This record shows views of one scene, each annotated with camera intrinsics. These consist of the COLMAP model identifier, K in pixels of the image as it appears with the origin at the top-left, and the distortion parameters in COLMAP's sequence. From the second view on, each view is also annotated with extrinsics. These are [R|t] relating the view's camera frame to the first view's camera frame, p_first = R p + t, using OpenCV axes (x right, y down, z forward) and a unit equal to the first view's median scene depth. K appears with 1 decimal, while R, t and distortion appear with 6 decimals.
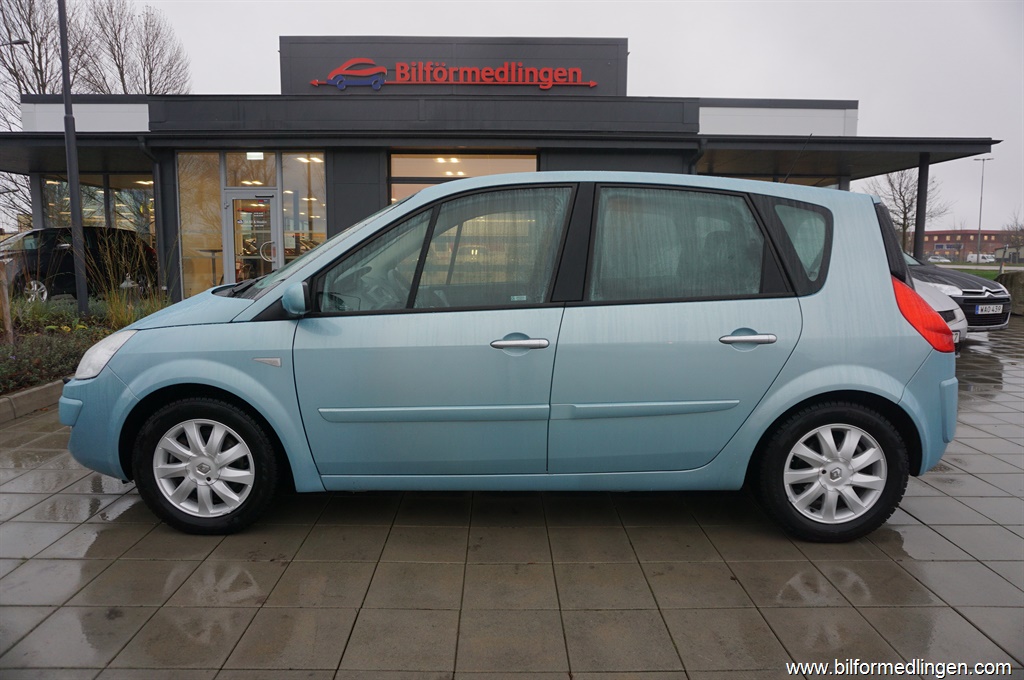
lens RADIAL K [[684.0, 0, 513.9], [0, 684.0, 337.8], [0, 0, 1]] dist [-0.039494, 0.021245]
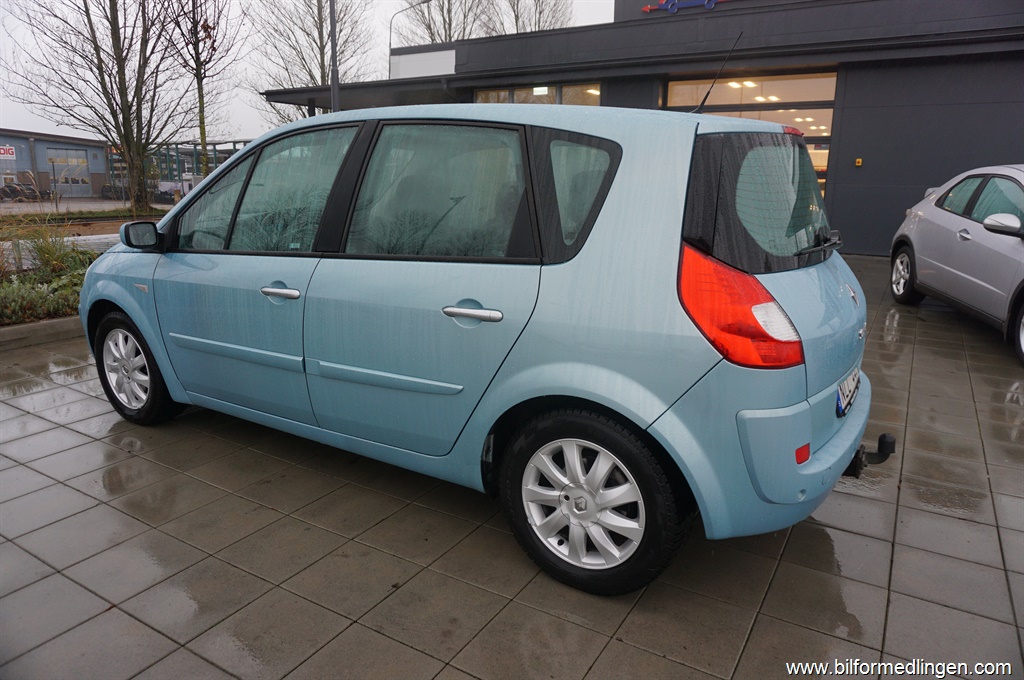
lens RADIAL K [[684.0, 0, 513.9], [0, 684.0, 337.8], [0, 0, 1]] dist [-0.039494, 0.021245]
pose [[0.845838, 0.128226, -0.517799, 0.775436], [-0.077309, 0.989898, 0.118849, -0.065975], [0.527808, -0.060497, 0.847207, 0.328270]]
